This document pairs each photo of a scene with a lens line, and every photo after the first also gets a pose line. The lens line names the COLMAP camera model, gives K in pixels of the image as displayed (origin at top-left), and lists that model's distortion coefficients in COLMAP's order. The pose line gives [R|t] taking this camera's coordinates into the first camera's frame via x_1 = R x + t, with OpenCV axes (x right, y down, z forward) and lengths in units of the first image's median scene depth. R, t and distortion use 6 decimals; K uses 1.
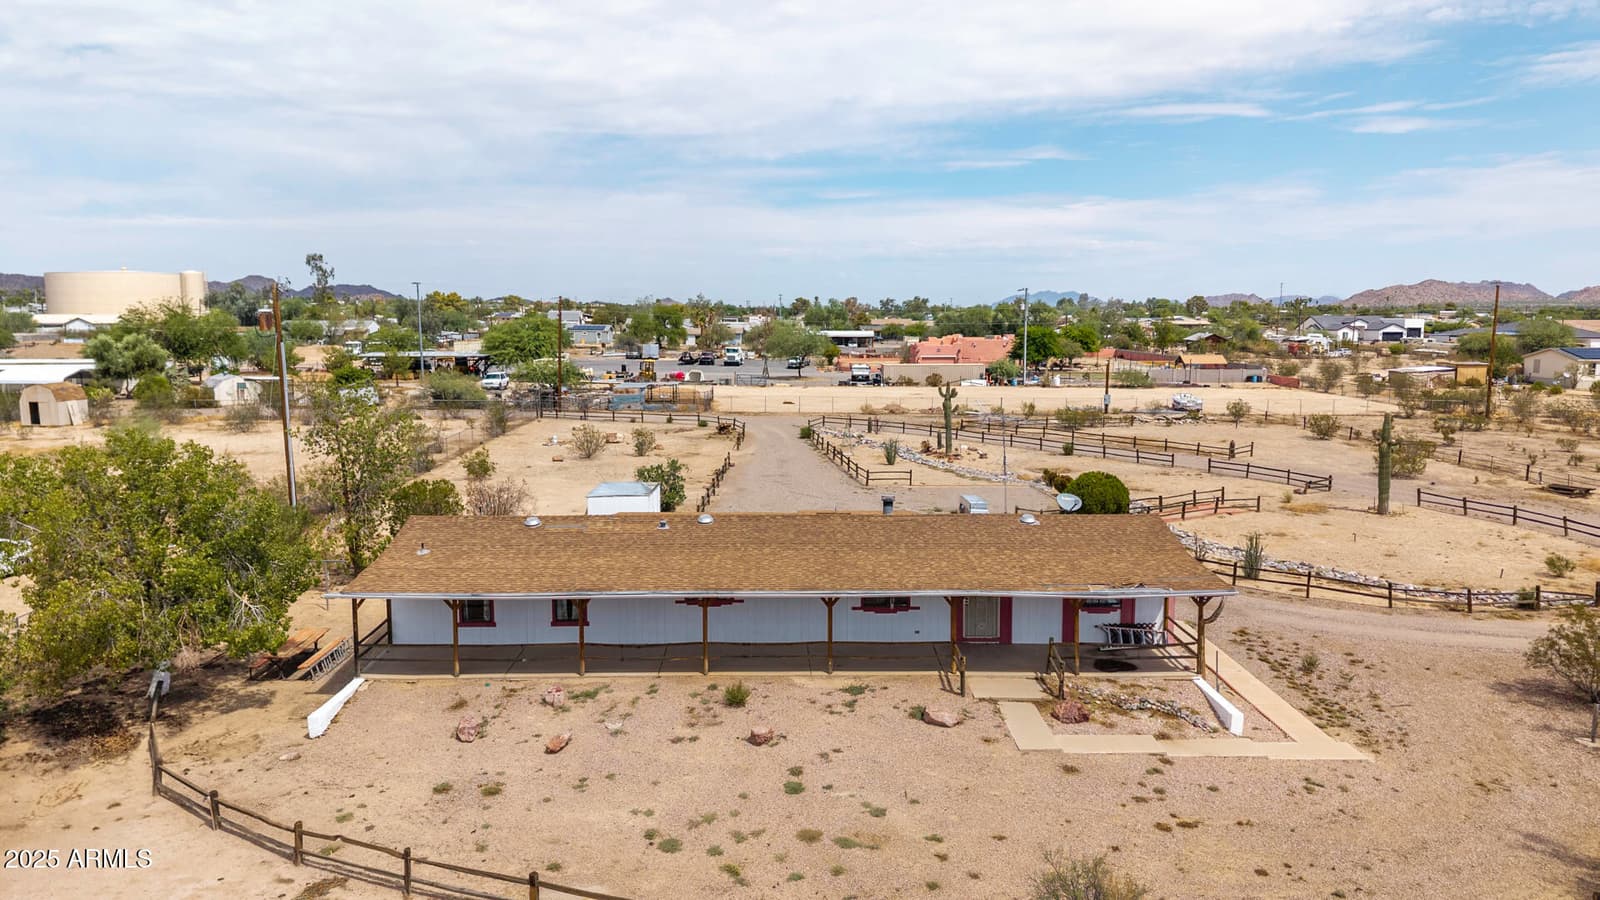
lens RADIAL K [[1068.7, 0, 800.0], [0, 1068.7, 450.0], [0, 0, 1]] dist [0.008383, -0.002502]
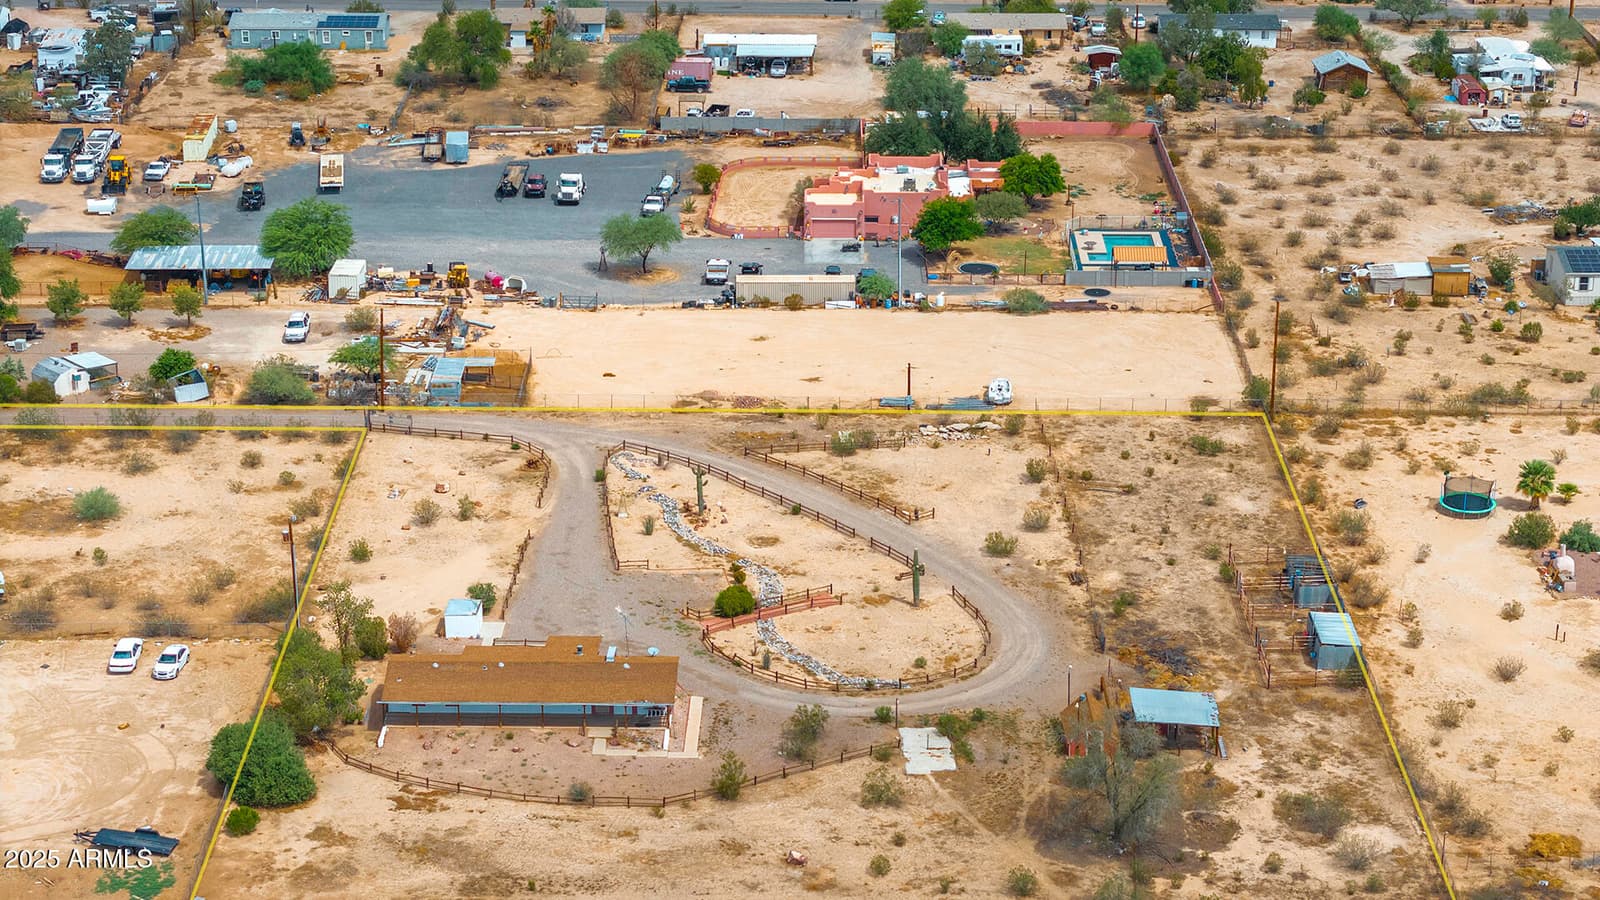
lens RADIAL K [[3164.7, 0, 800.0], [0, 3164.7, 450.0], [0, 0, 1]] dist [-0.047979, 0.039423]
pose [[0.999685, 0.009091, -0.023372, 0.490178], [-0.003810, 0.976218, 0.216759, -1.275123], [0.024787, -0.216602, 0.975945, -3.847192]]
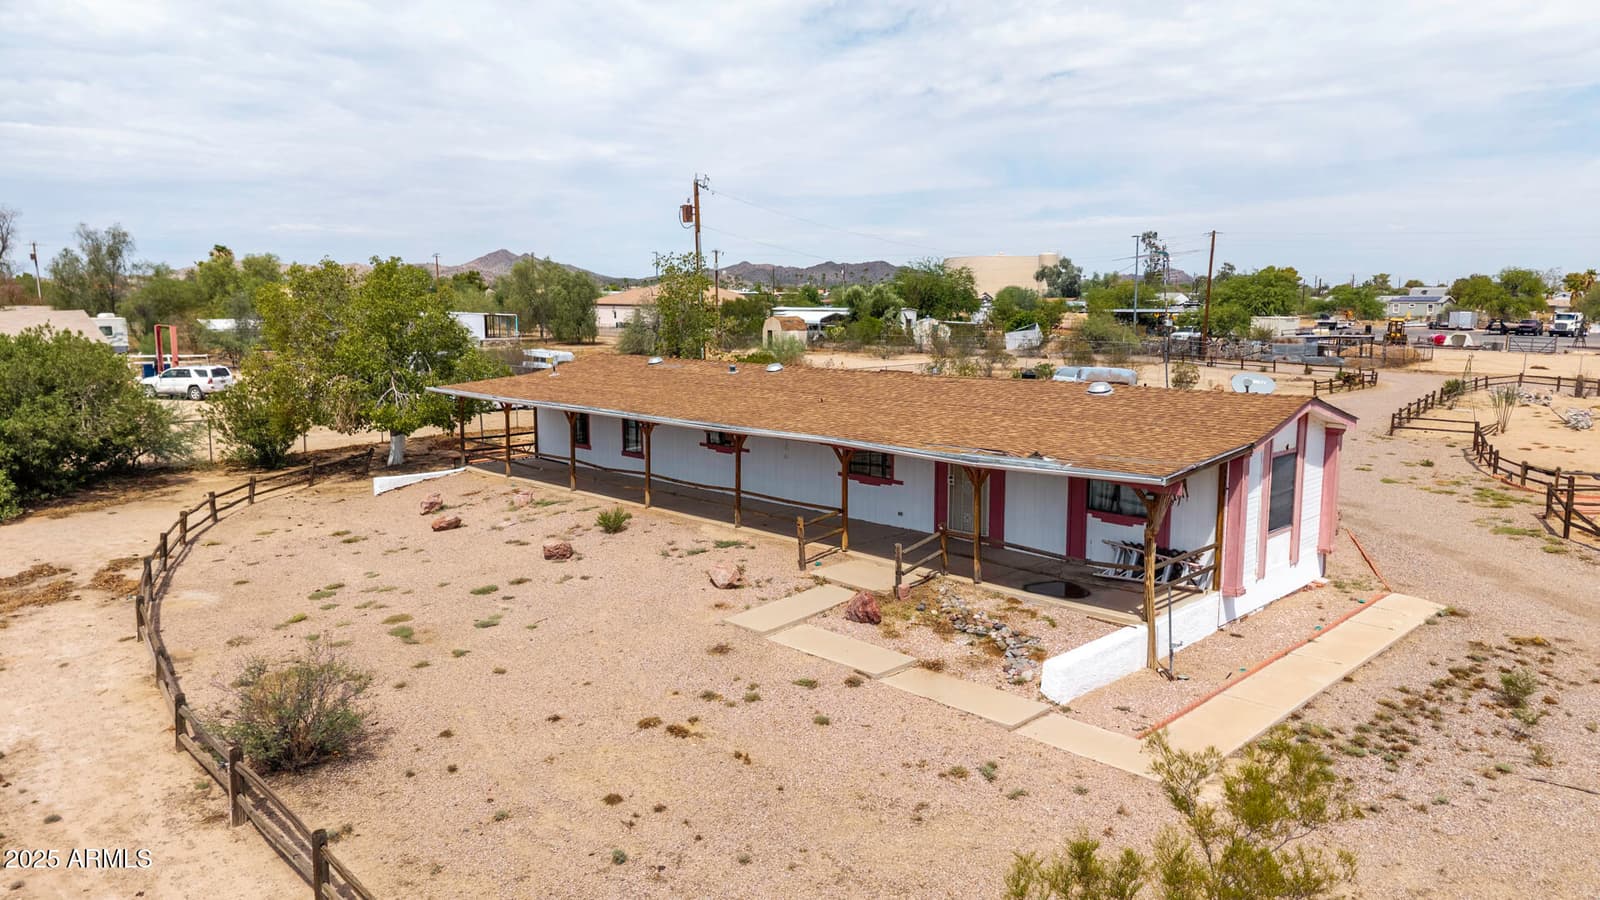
lens RADIAL K [[1068.7, 0, 800.0], [0, 1068.7, 450.0], [0, 0, 1]] dist [0.008383, -0.002502]
pose [[0.702143, 0.100928, -0.704847, 0.341669], [-0.095155, 0.994324, 0.047588, 0.054418], [0.705649, 0.033656, 0.707762, 0.228347]]
